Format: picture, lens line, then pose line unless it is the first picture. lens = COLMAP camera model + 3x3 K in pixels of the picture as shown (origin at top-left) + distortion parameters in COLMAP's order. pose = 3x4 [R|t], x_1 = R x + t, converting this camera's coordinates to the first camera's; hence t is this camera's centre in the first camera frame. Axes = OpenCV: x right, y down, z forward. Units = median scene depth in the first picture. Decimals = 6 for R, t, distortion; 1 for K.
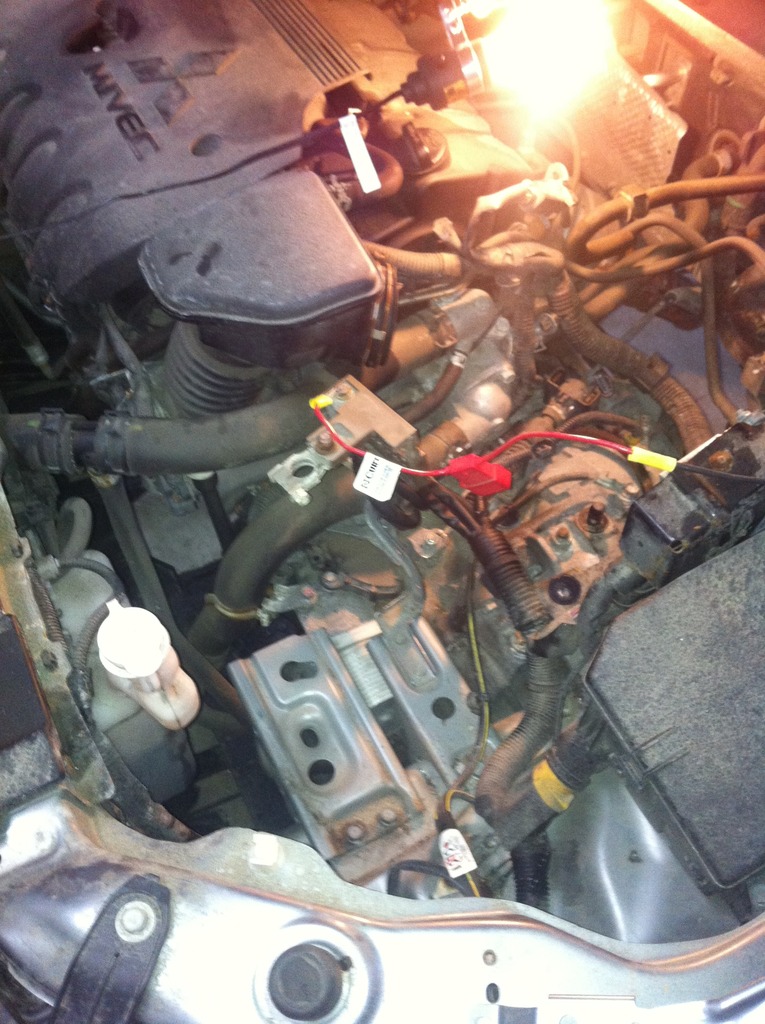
lens RADIAL K [[948.7, 0, 382.5], [0, 948.7, 512.0], [0, 0, 1]] dist [0.039757, -0.004405]
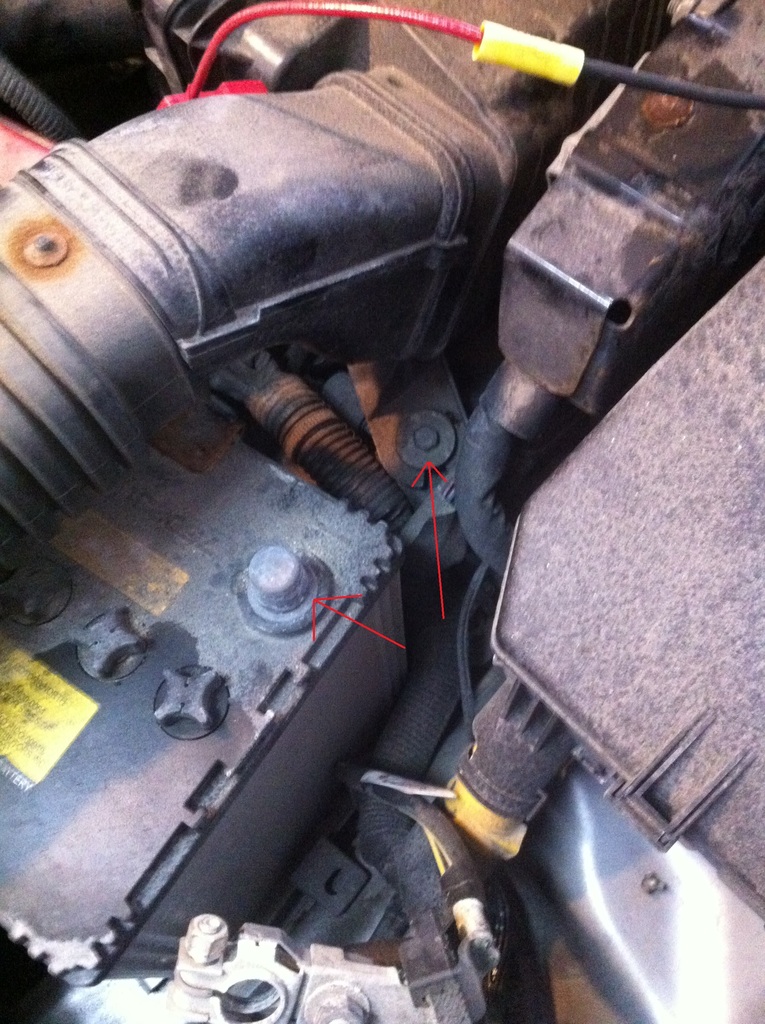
lens RADIAL K [[948.7, 0, 382.5], [0, 948.7, 512.0], [0, 0, 1]] dist [0.039757, -0.004405]
pose [[0.959546, -0.266109, 0.091964, 0.132174], [0.248325, 0.953823, 0.168987, 0.021006], [-0.132687, -0.139314, 0.981318, 0.551782]]
